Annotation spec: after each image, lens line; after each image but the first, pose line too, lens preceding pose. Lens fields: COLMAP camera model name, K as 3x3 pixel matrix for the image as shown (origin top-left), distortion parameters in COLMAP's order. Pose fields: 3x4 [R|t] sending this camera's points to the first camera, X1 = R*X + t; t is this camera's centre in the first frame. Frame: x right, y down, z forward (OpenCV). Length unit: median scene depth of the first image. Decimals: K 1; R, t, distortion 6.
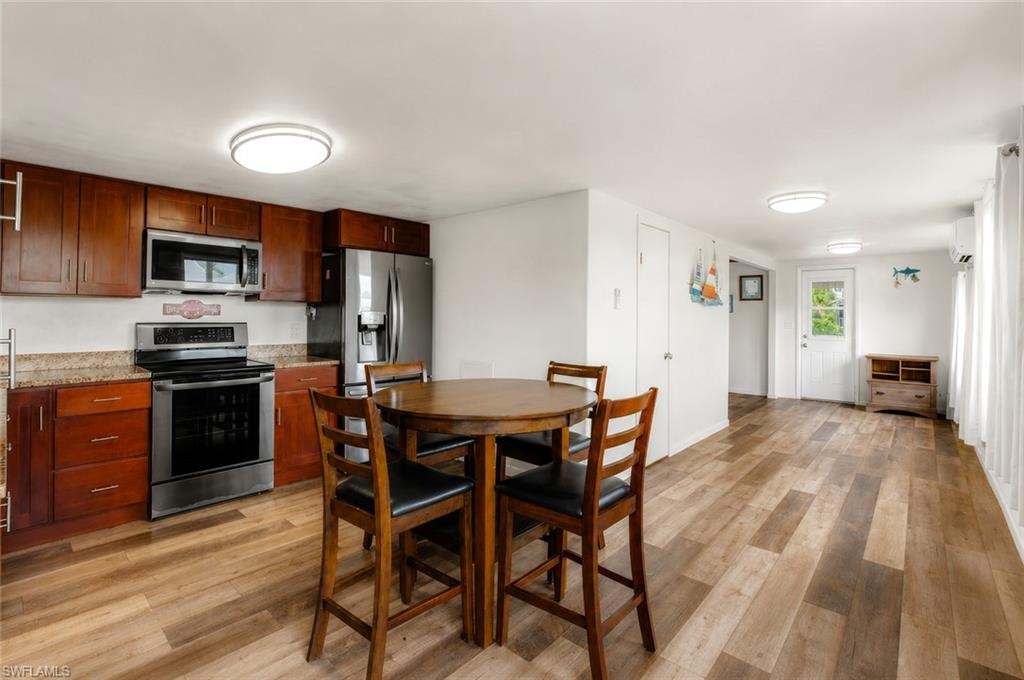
lens RADIAL K [[483.3, 0, 512.0], [0, 483.3, 340.0], [0, 0, 1]] dist [-0.002032, -0.000157]
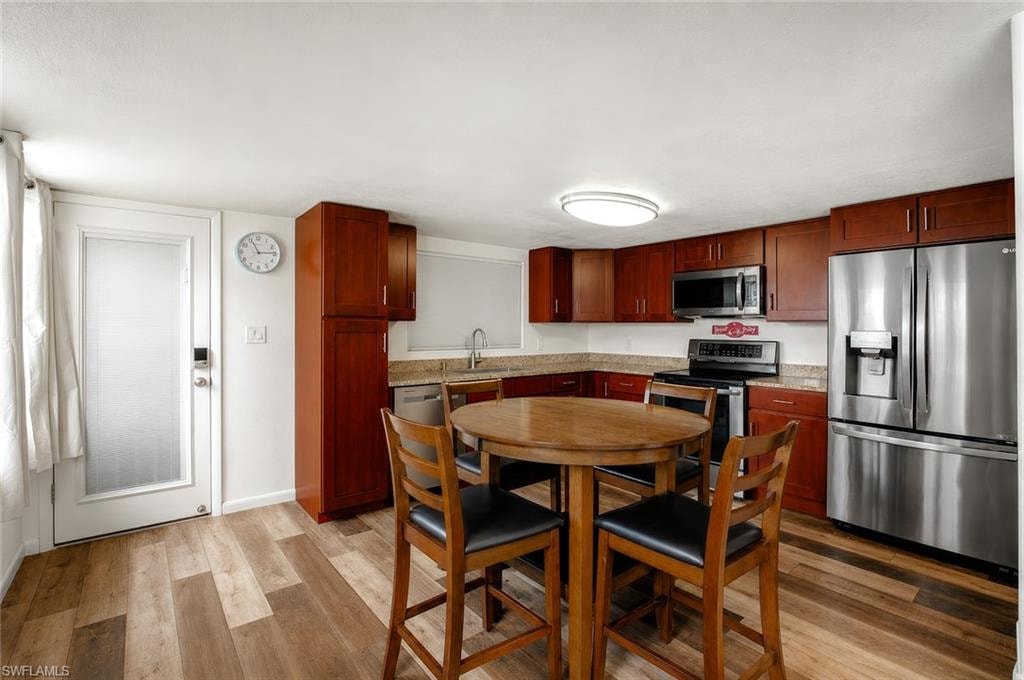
lens RADIAL K [[483.3, 0, 512.0], [0, 483.3, 340.0], [0, 0, 1]] dist [-0.002032, -0.000157]
pose [[-0.202853, 0.016158, -0.979076, 0.709995], [-0.058898, 0.997852, 0.028671, -0.042703], [0.977436, 0.063482, -0.201465, 0.759058]]
